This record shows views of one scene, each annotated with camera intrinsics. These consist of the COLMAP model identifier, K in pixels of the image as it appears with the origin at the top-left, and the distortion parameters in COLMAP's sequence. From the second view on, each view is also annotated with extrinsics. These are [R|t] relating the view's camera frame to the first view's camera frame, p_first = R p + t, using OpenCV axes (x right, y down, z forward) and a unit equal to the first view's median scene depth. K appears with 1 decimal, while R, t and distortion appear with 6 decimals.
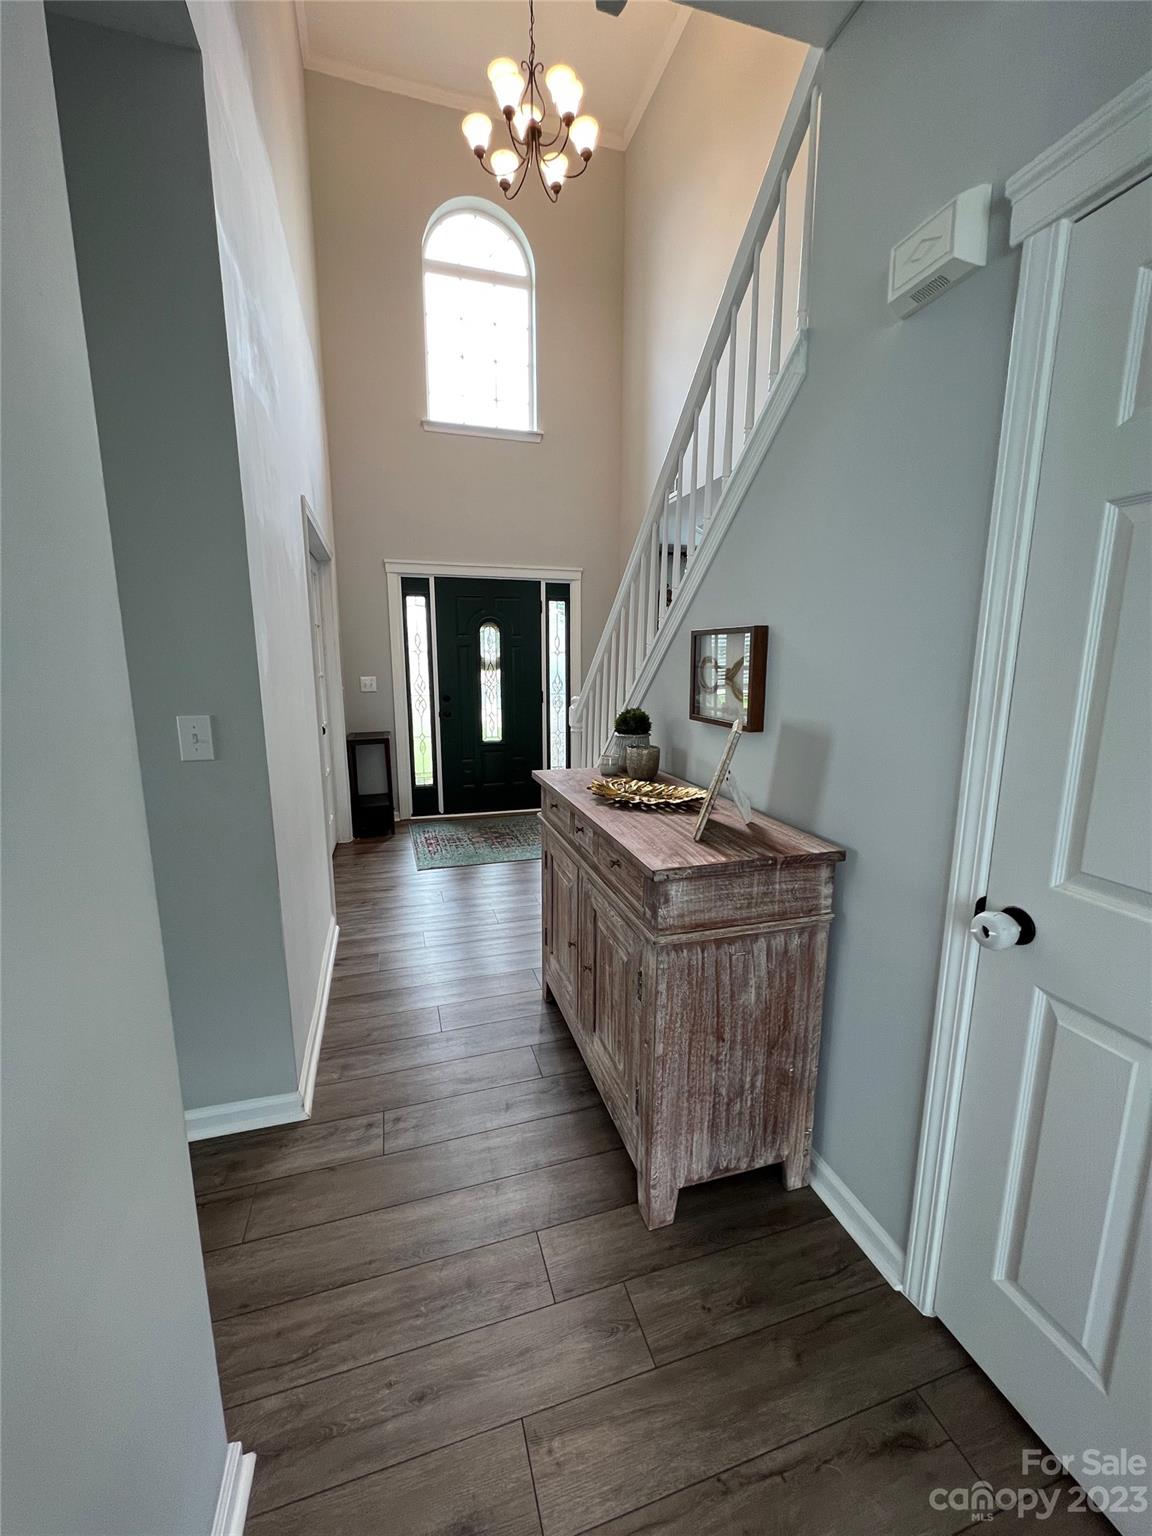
lens RADIAL K [[613.4, 0, 576.0], [0, 613.4, 768.0], [0, 0, 1]] dist [-0.002483, 0.001048]
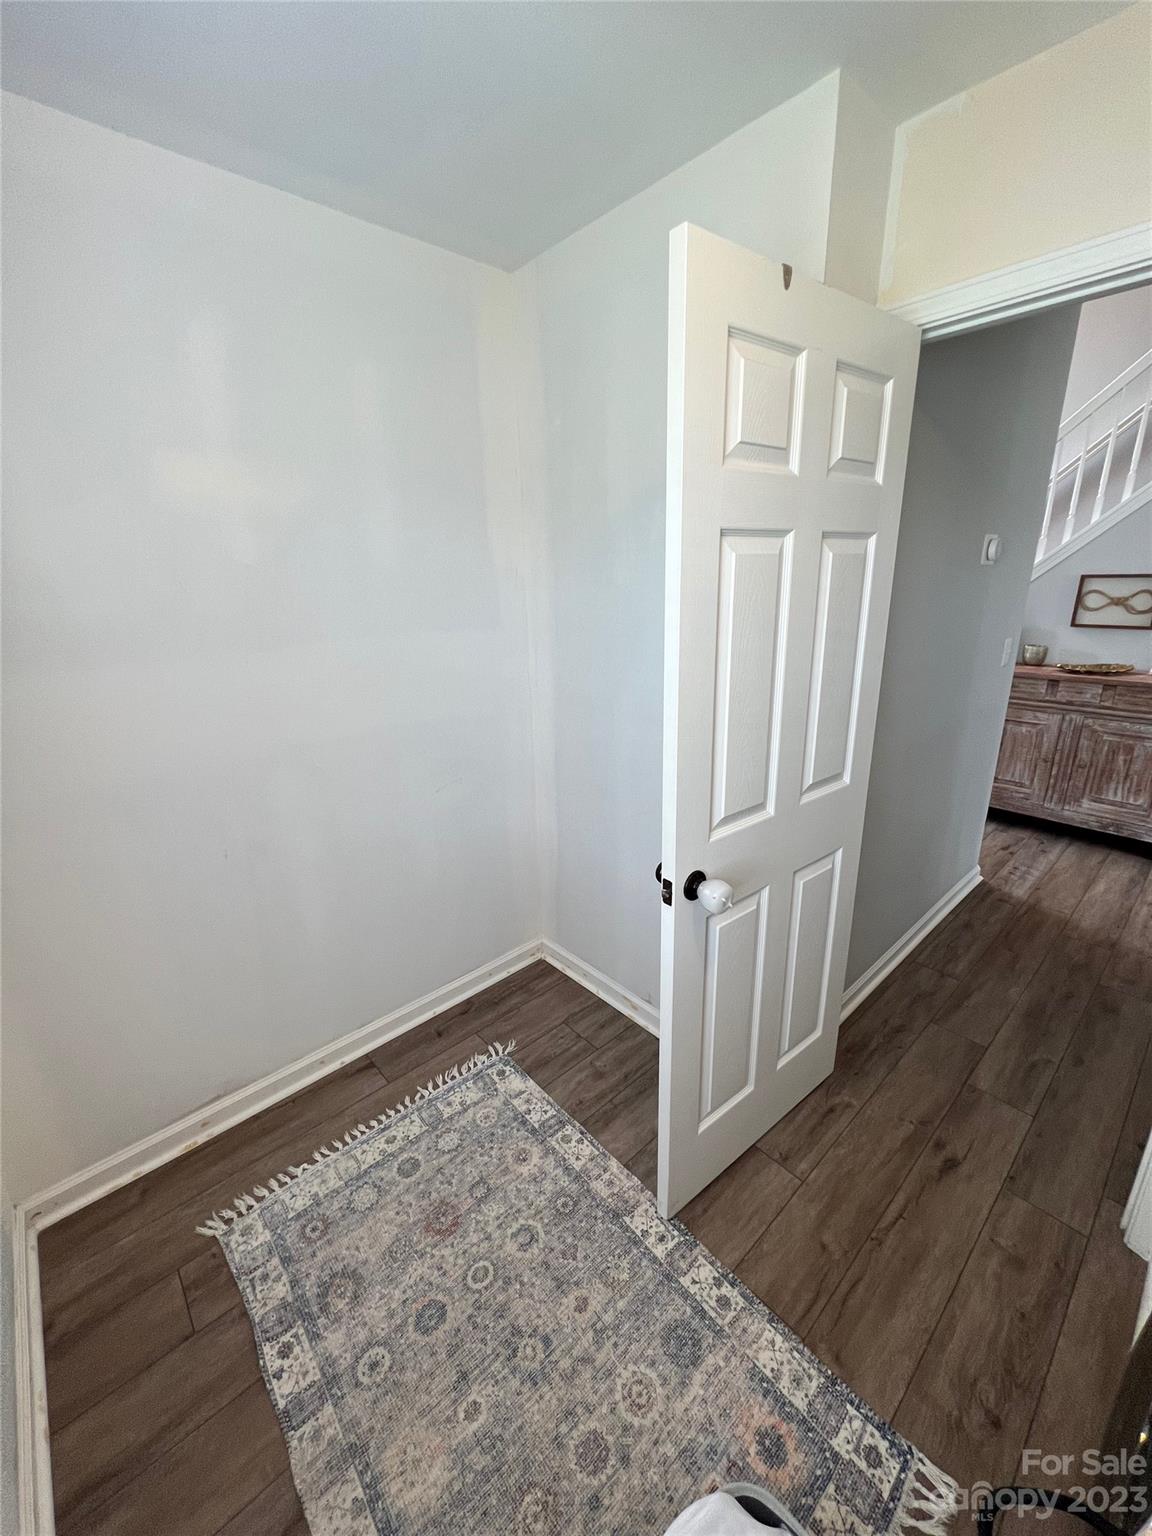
lens RADIAL K [[613.4, 0, 576.0], [0, 613.4, 768.0], [0, 0, 1]] dist [-0.002483, 0.001048]
pose [[0.908124, -0.150103, 0.390871, -1.734539], [0.101160, 0.984531, 0.143054, -0.072649], [-0.406298, -0.090370, 0.909261, -0.047578]]
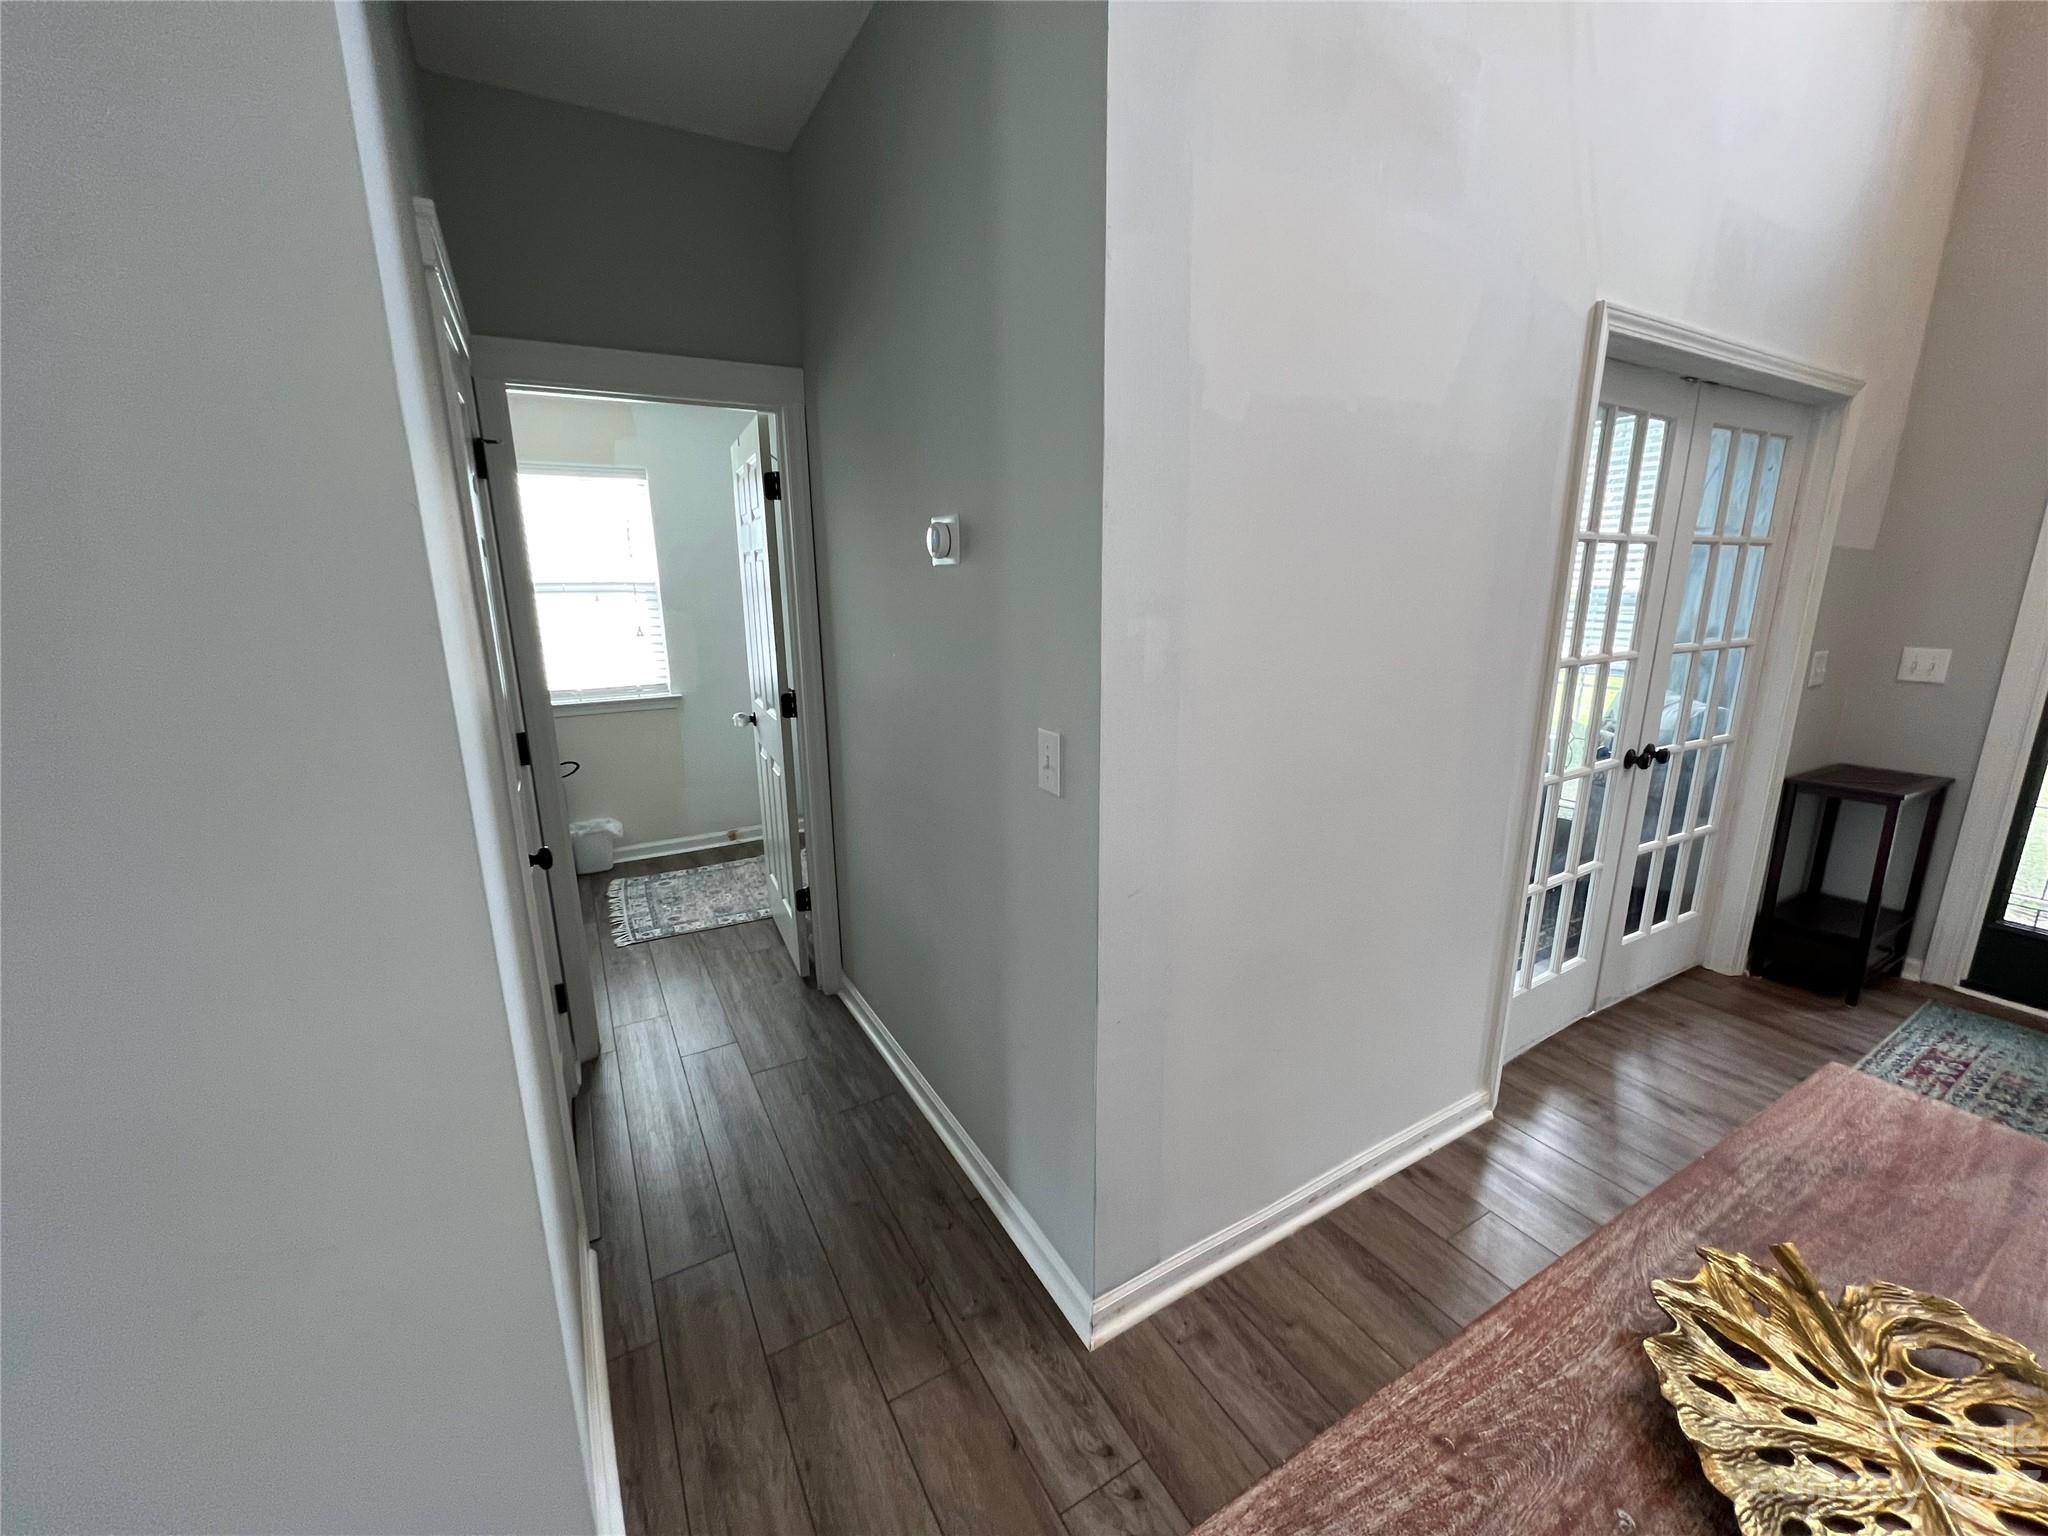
lens RADIAL K [[817.9, 0, 1026.3], [0, 817.9, 766.3], [0, 0, 1]] dist [-0.002483, 0.001048]
pose [[0.219846, 0.218180, -0.950824, 0.208420], [-0.158916, 0.969660, 0.185758, -0.159639], [0.962504, 0.110263, 0.247848, 0.540410]]
